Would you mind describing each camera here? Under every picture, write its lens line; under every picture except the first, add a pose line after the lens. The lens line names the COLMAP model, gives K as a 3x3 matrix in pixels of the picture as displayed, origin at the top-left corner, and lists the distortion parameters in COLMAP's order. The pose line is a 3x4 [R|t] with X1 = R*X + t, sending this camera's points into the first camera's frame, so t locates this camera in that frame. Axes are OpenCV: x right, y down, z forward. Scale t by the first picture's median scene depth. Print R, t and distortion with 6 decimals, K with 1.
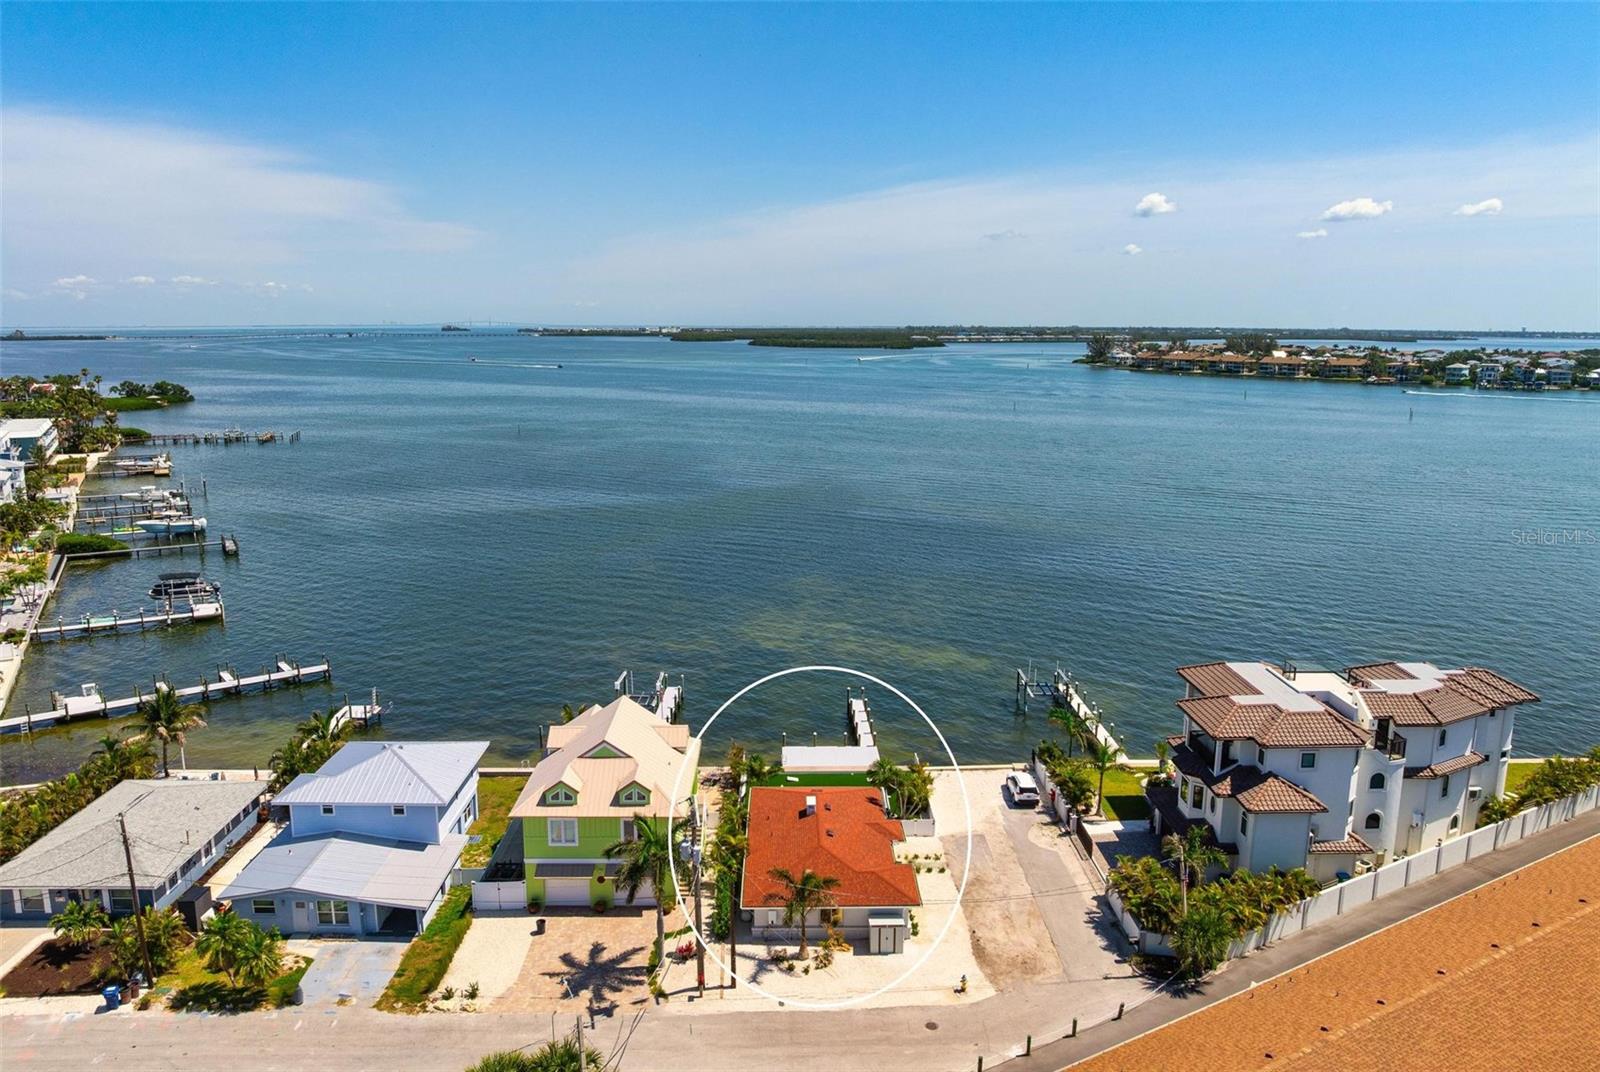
lens RADIAL K [[1140.6, 0, 803.8], [0, 1140.6, 533.9], [0, 0, 1]] dist [-0.044032, 0.009690]
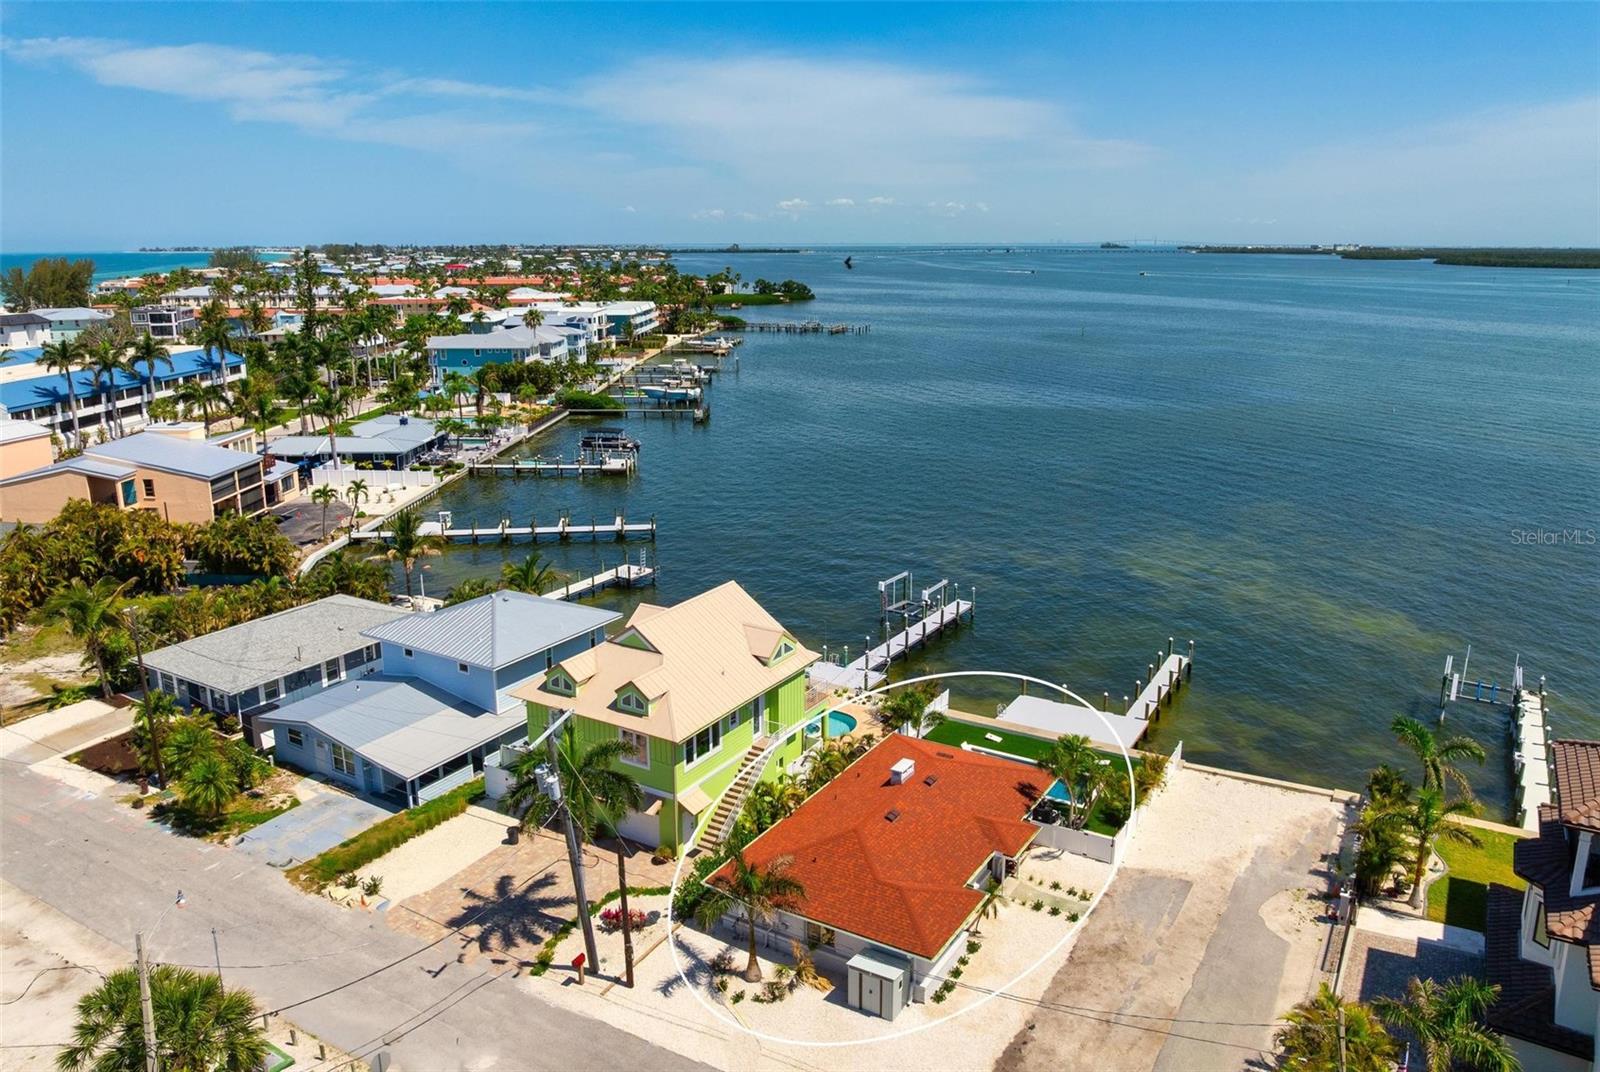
lens RADIAL K [[1140.6, 0, 797.6], [0, 1140.6, 530.7], [0, 0, 1]] dist [-0.044032, 0.009690]
pose [[0.844623, 0.124945, -0.520578, 0.241432], [-0.090677, 0.991723, 0.090905, 0.027118], [0.527627, -0.029577, 0.848961, 0.304065]]
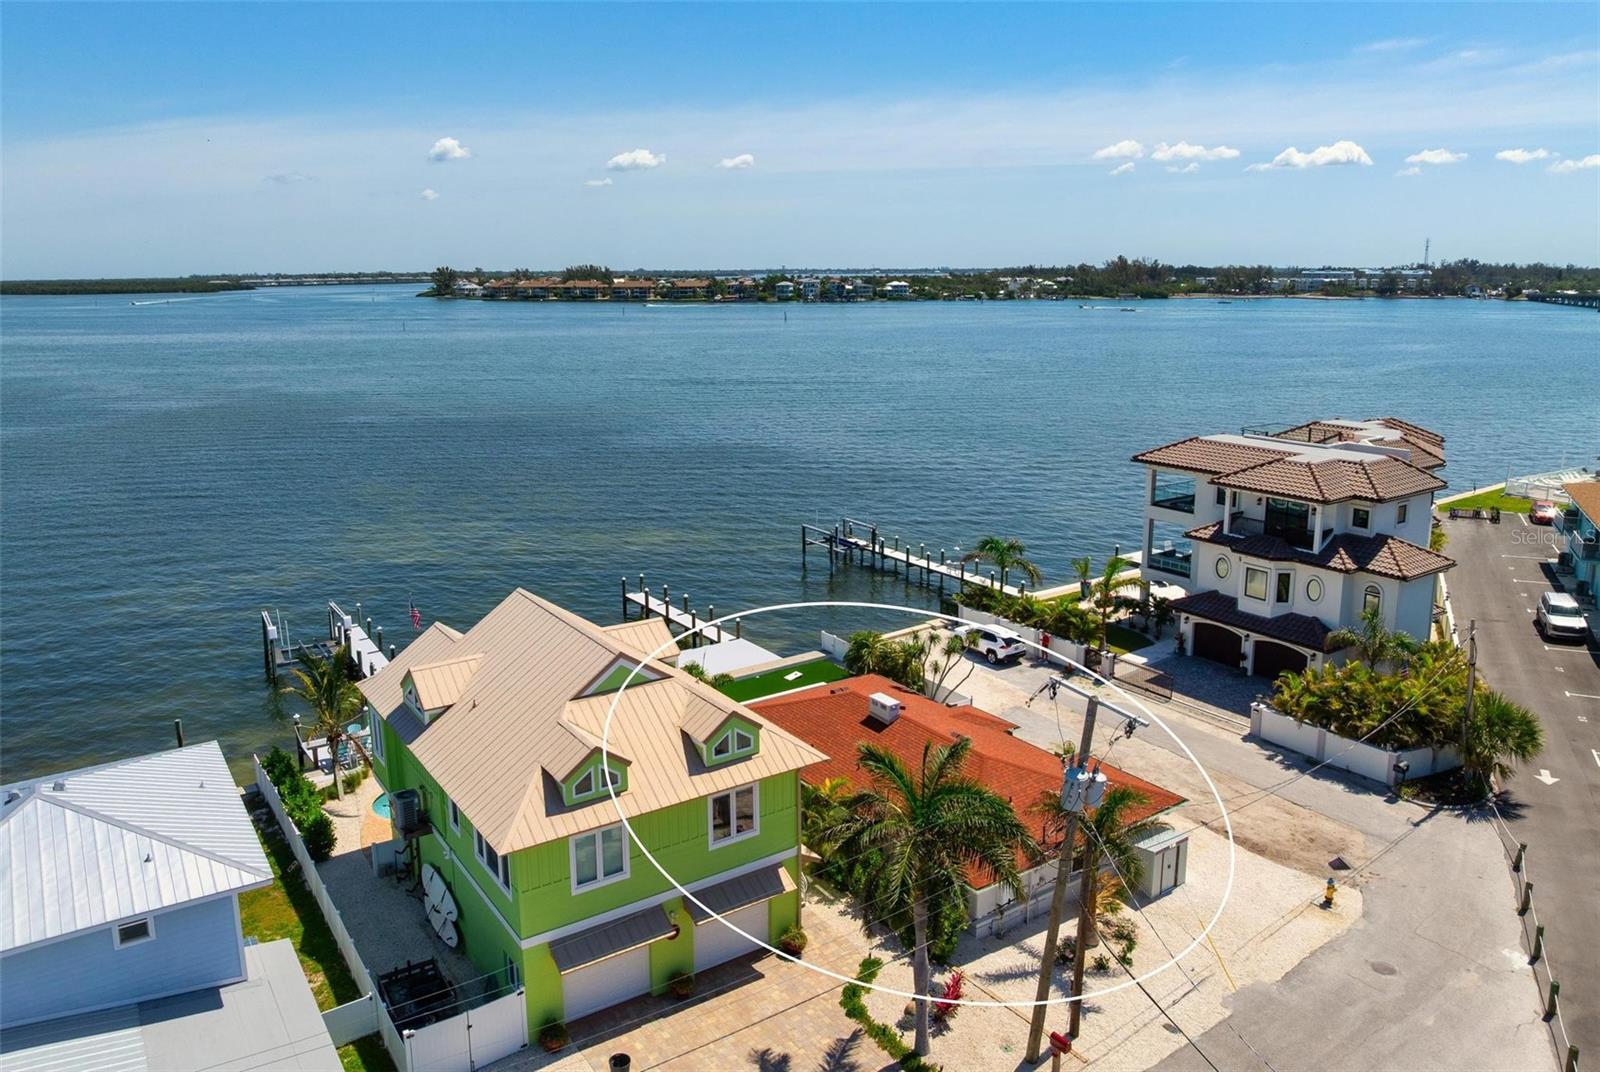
lens RADIAL K [[1140.6, 0, 808.4], [0, 1140.6, 490.3], [0, 0, 1]] dist [-0.044032, 0.009690]
pose [[0.832554, -0.115517, 0.541765, -0.275783], [0.110500, 0.992992, 0.041920, 0.076907], [-0.542811, 0.024965, 0.839484, 0.414679]]
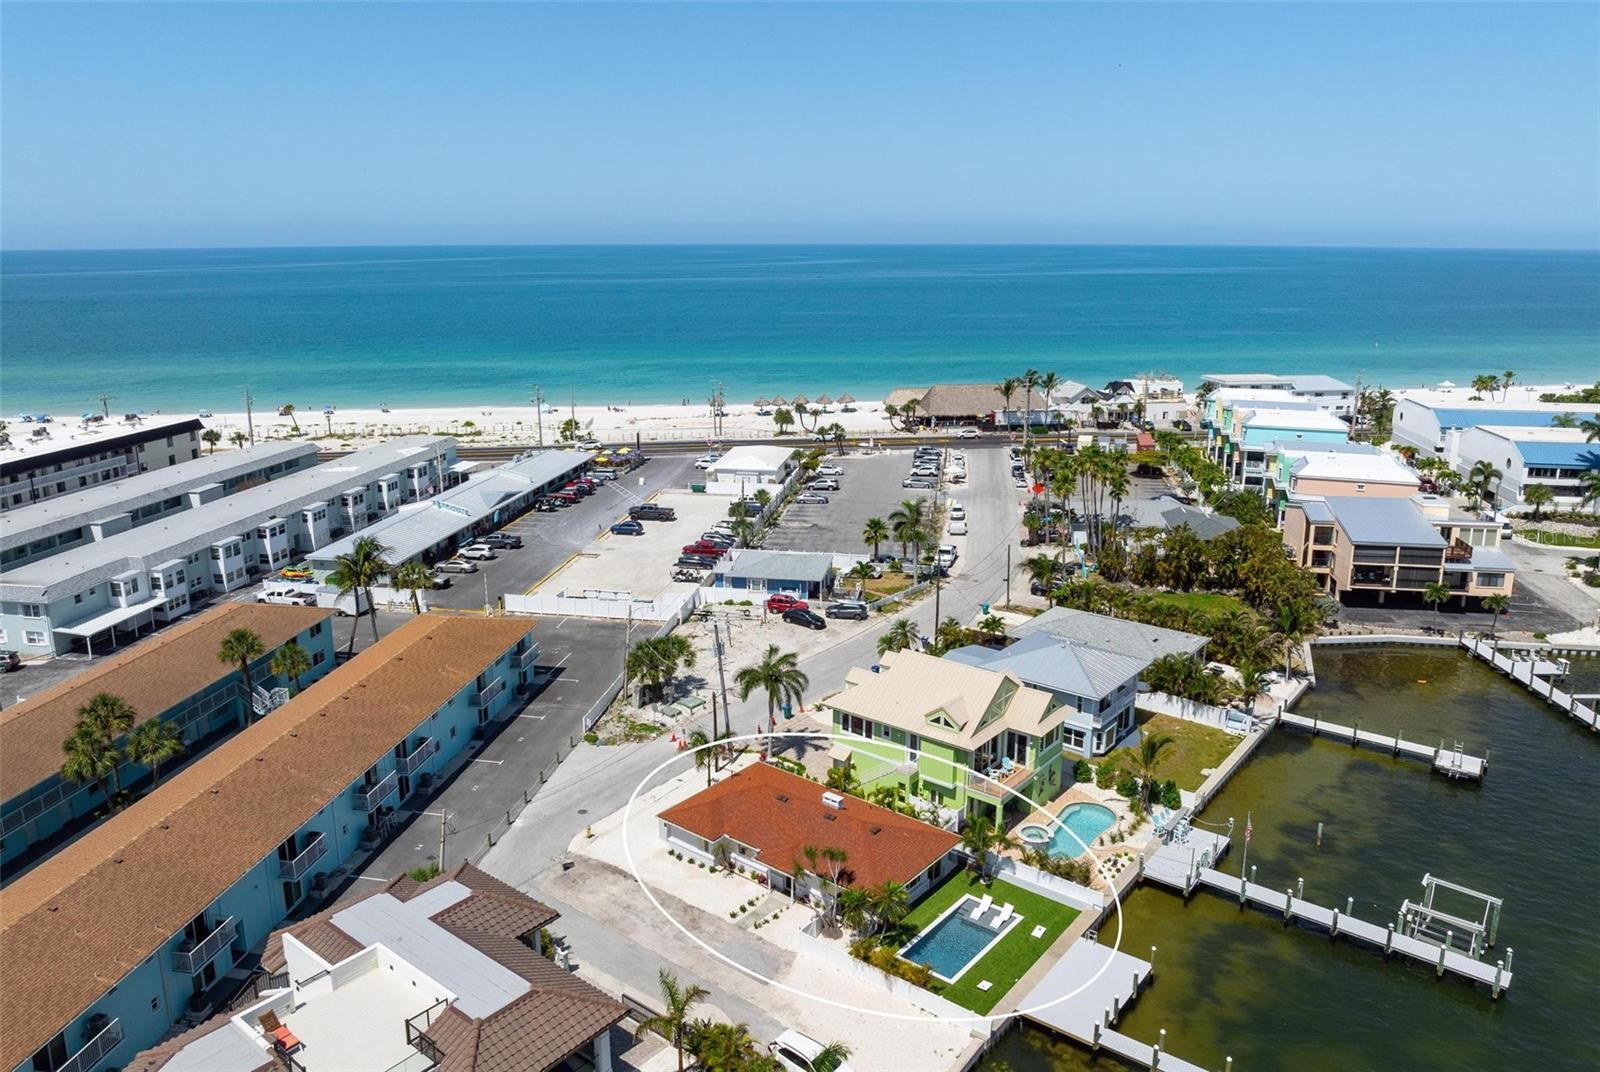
lens RADIAL K [[1140.6, 0, 789.0], [0, 1140.6, 499.9], [0, 0, 1]] dist [-0.044032, 0.009690]
pose [[-0.645114, 0.166930, -0.745629, 0.578905], [-0.140560, 0.933263, 0.330549, -0.258739], [0.751046, 0.318047, -0.578598, 1.177230]]
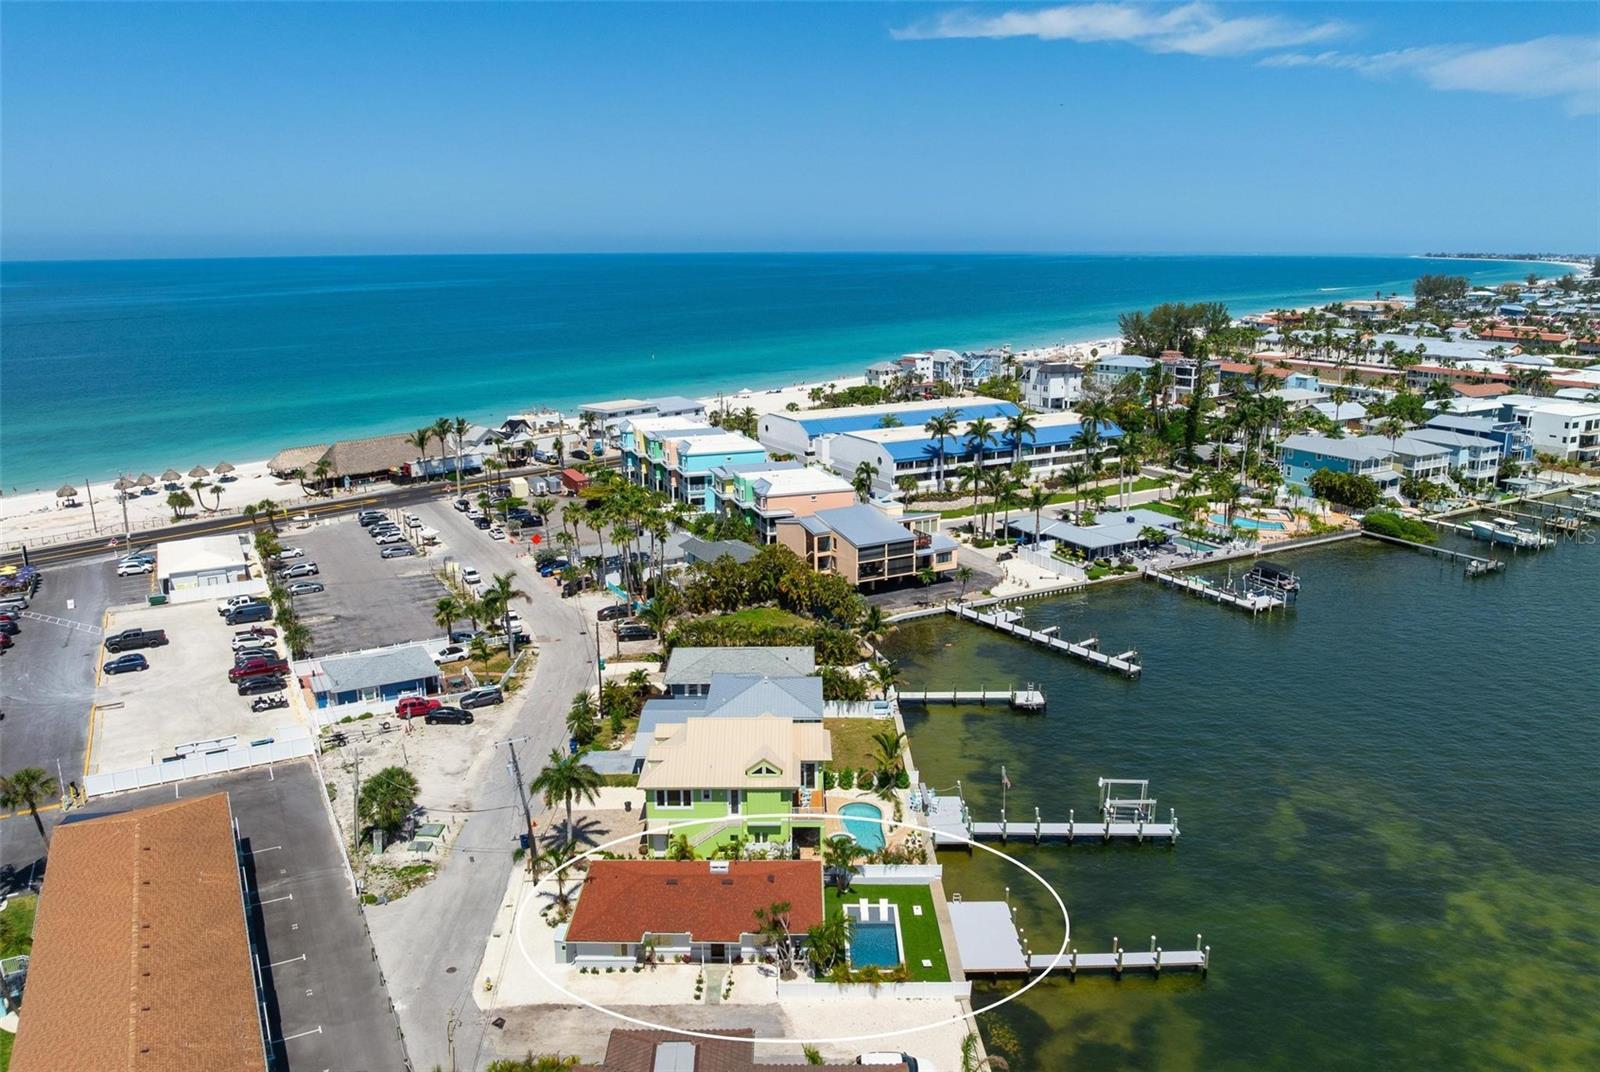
lens RADIAL K [[1140.6, 0, 794.7], [0, 1140.6, 524.6], [0, 0, 1]] dist [-0.044032, 0.009690]
pose [[-0.025974, 0.233063, -0.972115, 0.790039], [-0.176499, 0.956097, 0.233938, -0.272932], [0.983958, 0.177653, 0.016302, 0.805775]]
